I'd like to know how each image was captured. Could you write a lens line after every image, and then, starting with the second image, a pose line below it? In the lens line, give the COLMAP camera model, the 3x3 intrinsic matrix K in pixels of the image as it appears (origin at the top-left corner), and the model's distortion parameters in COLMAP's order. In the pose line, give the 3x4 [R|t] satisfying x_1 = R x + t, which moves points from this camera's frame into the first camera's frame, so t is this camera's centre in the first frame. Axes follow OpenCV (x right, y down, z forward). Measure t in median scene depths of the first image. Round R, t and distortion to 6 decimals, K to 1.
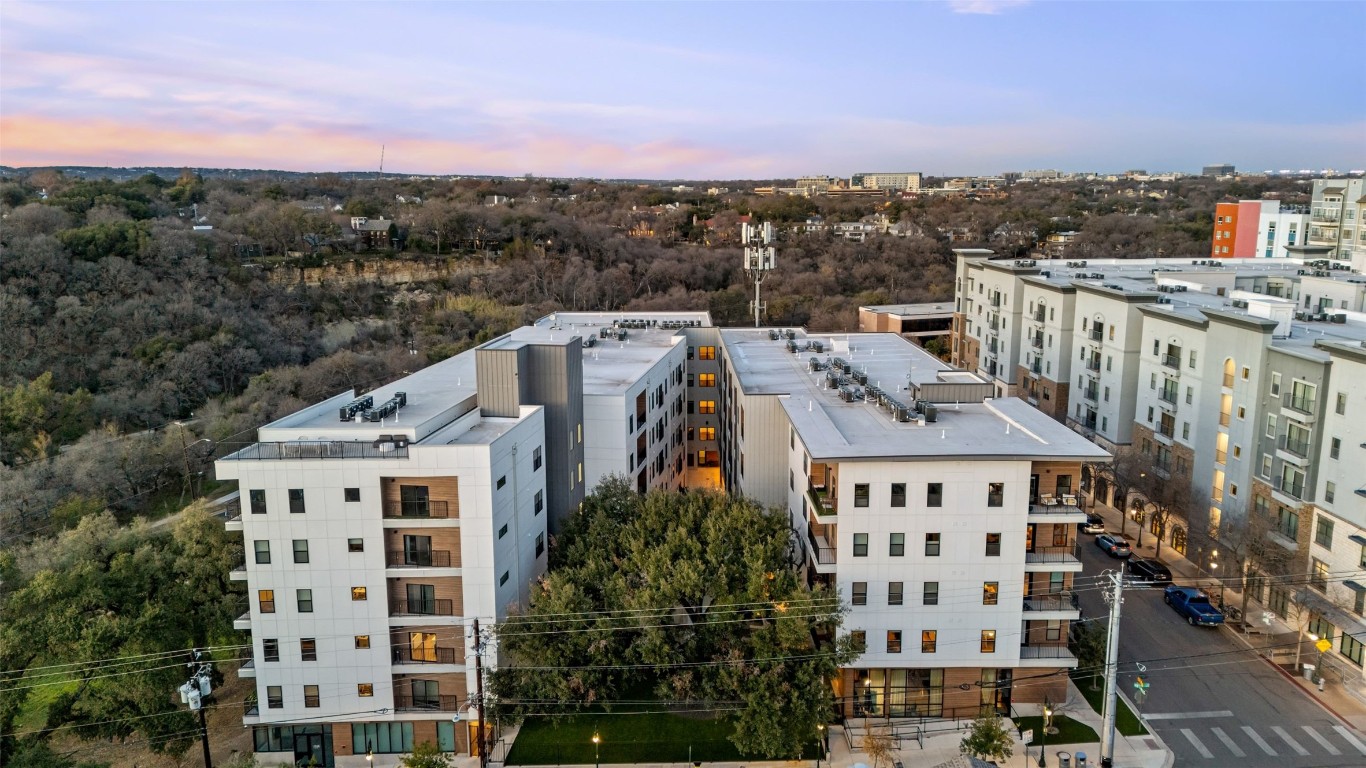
lens RADIAL K [[1002.0, 0, 685.5], [0, 1002.0, 390.6], [0, 0, 1]] dist [0.045871, -0.009940]
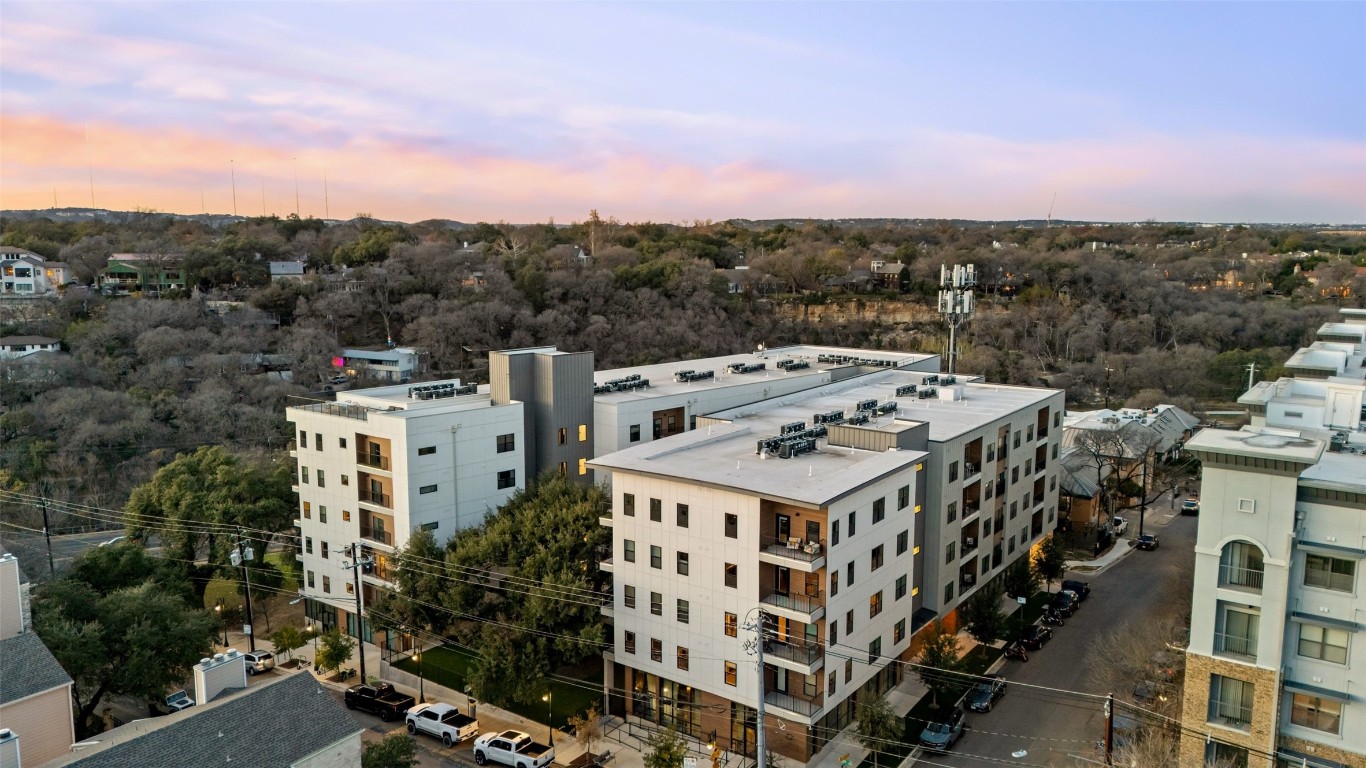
lens RADIAL K [[1002.0, 0, 683.6], [0, 1002.0, 385.8], [0, 0, 1]] dist [0.045871, -0.009940]
pose [[0.794003, 0.093565, -0.600670, 0.838753], [-0.123733, 0.992275, -0.008993, -0.020490], [0.595188, 0.081463, 0.799446, 0.149671]]
